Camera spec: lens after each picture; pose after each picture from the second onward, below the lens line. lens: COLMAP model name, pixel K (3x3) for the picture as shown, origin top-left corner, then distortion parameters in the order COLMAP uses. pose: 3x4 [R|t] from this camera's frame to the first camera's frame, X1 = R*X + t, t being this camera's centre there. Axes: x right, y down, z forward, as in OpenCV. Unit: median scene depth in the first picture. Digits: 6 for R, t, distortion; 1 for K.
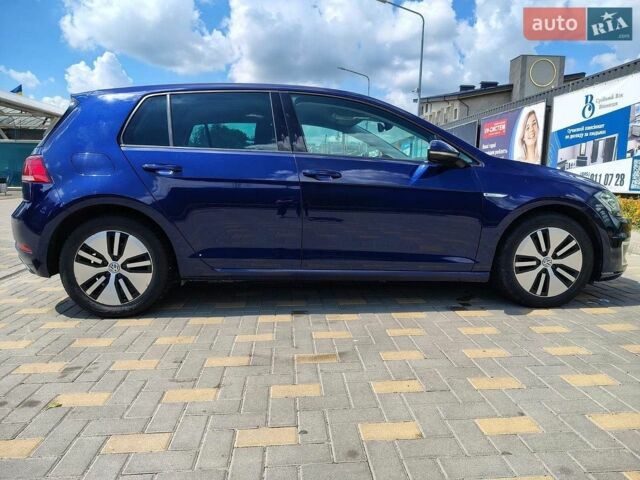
lens RADIAL K [[428.8, 0, 320.0], [0, 428.8, 240.0], [0, 0, 1]] dist [0.045977, -0.050674]
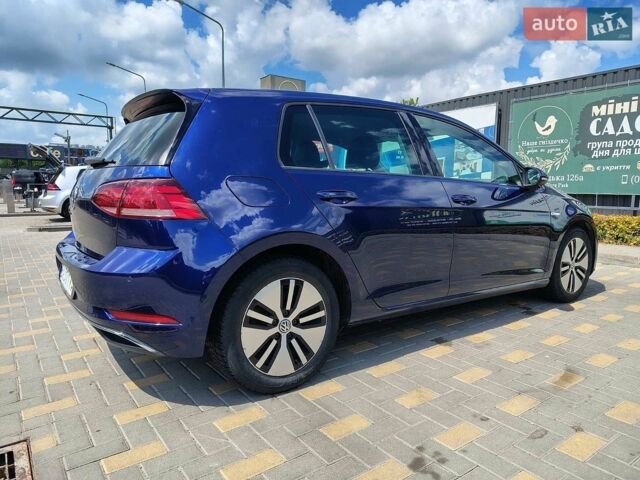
lens RADIAL K [[430.9, 0, 318.2], [0, 430.9, 246.8], [0, 0, 1]] dist [0.046055, -0.045736]
pose [[0.857024, -0.073008, 0.510079, -0.750218], [0.077180, 0.996932, 0.013016, -0.075987], [-0.509464, 0.028213, 0.860029, 0.284737]]
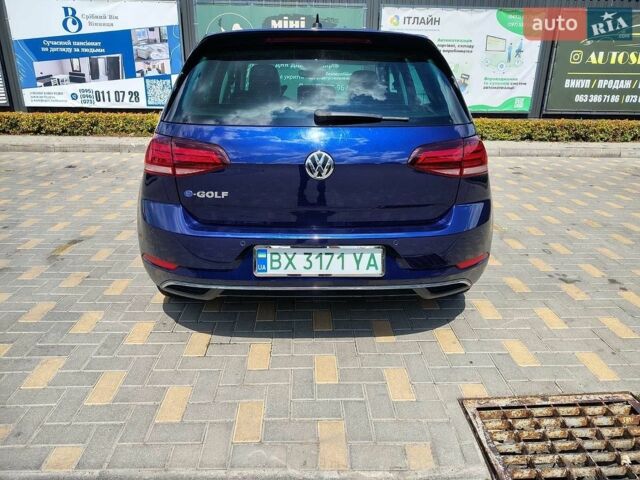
lens RADIAL K [[452.9, 0, 309.8], [0, 452.9, 237.4], [0, 0, 1]] dist [-0.006638, -0.002045]
pose [[0.069945, -0.332969, 0.940340, -1.361140], [0.132412, 0.937407, 0.322081, -0.291647], [-0.988724, 0.101984, 0.109656, 1.136381]]
